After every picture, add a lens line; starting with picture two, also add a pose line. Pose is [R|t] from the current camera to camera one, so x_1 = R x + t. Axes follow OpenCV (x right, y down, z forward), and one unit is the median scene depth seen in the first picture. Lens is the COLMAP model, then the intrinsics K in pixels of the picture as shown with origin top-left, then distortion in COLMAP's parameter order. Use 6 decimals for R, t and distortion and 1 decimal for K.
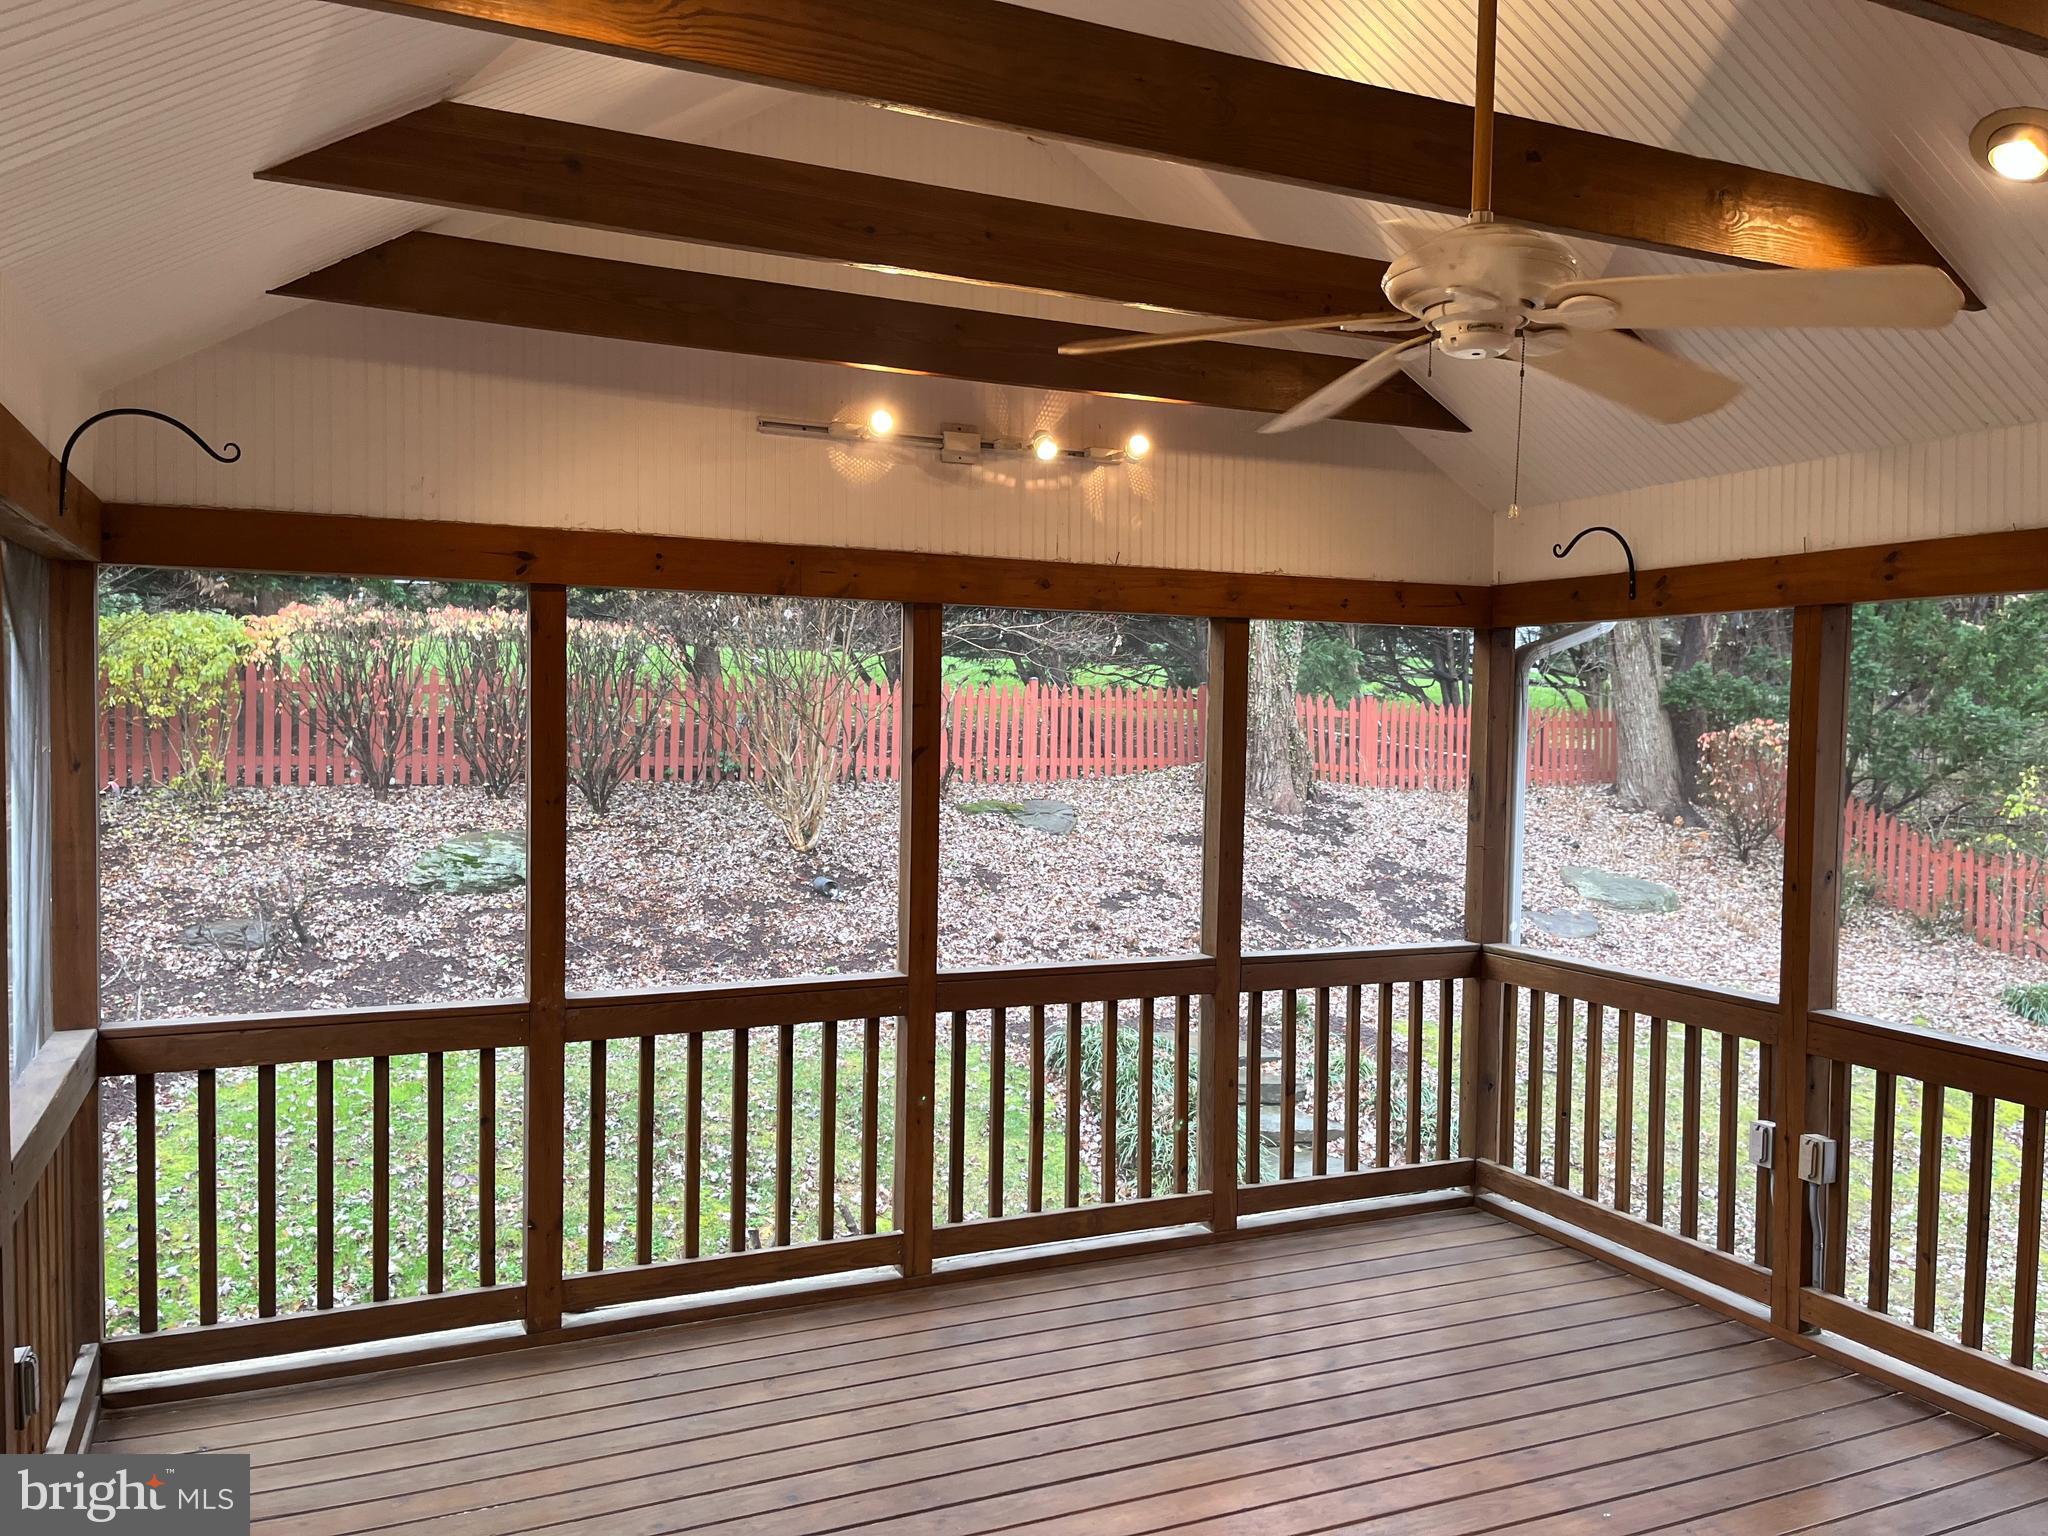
lens RADIAL K [[1552.1, 0, 1025.1], [0, 1552.1, 769.1], [0, 0, 1]] dist [0.071497, -0.098447]
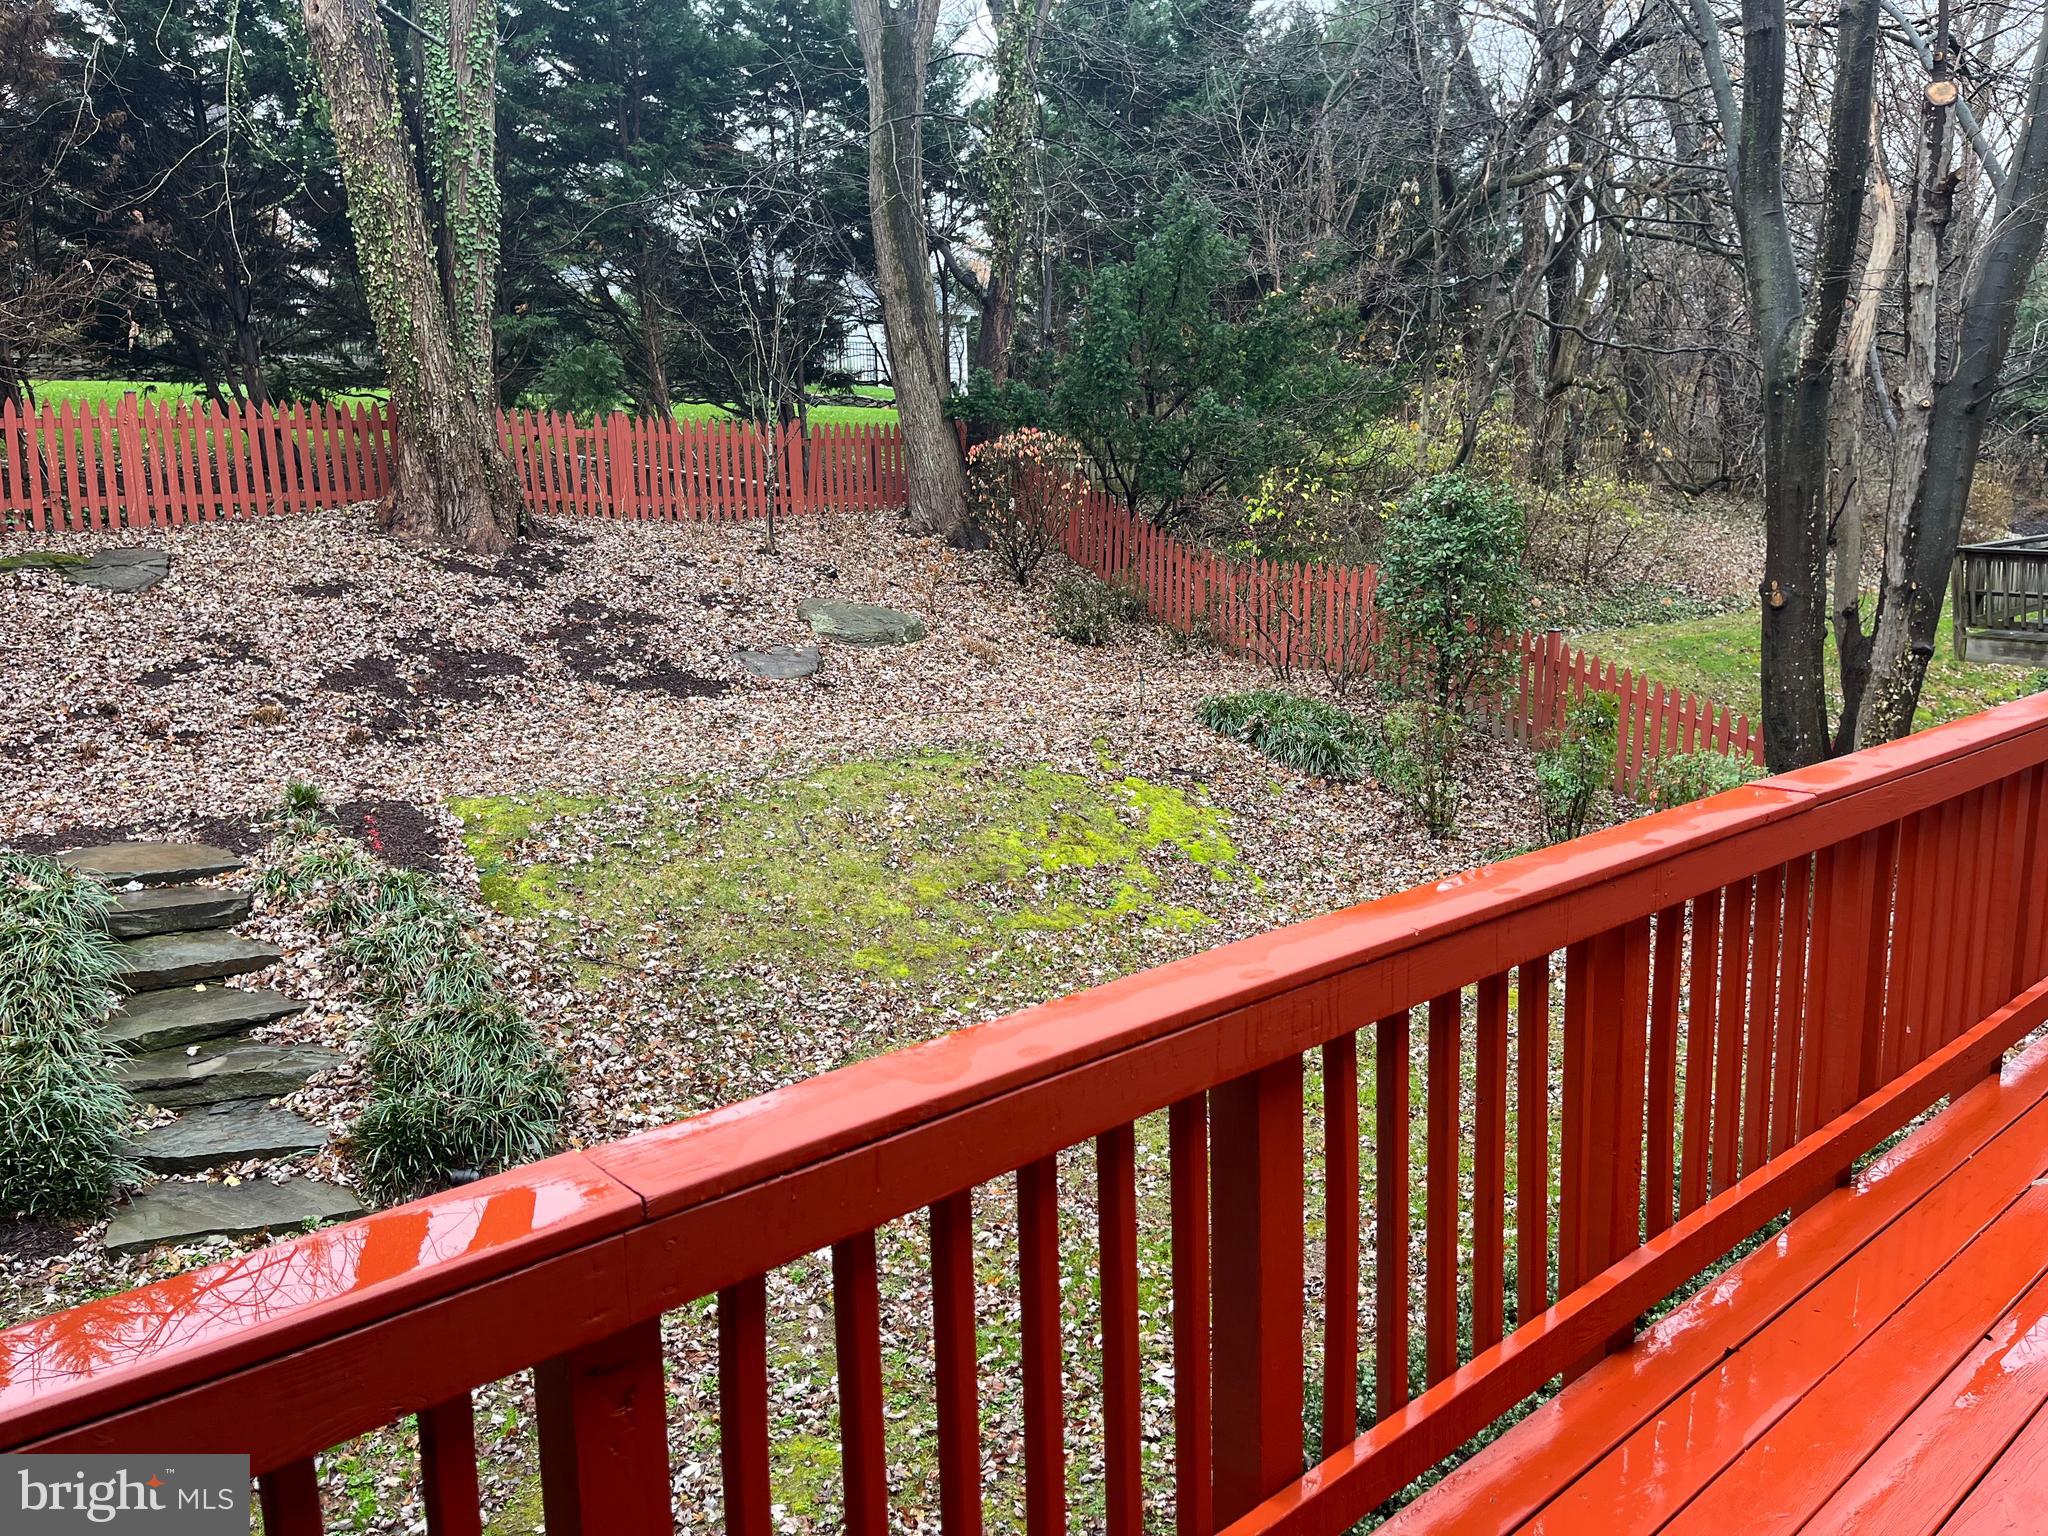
lens RADIAL K [[1552.1, 0, 1036.8], [0, 1552.1, 774.8], [0, 0, 1]] dist [0.071497, -0.098447]
pose [[0.955657, -0.086464, 0.281504, 0.282632], [0.039322, 0.984831, 0.168999, 0.021312], [-0.291846, -0.150436, 0.944561, 0.133321]]
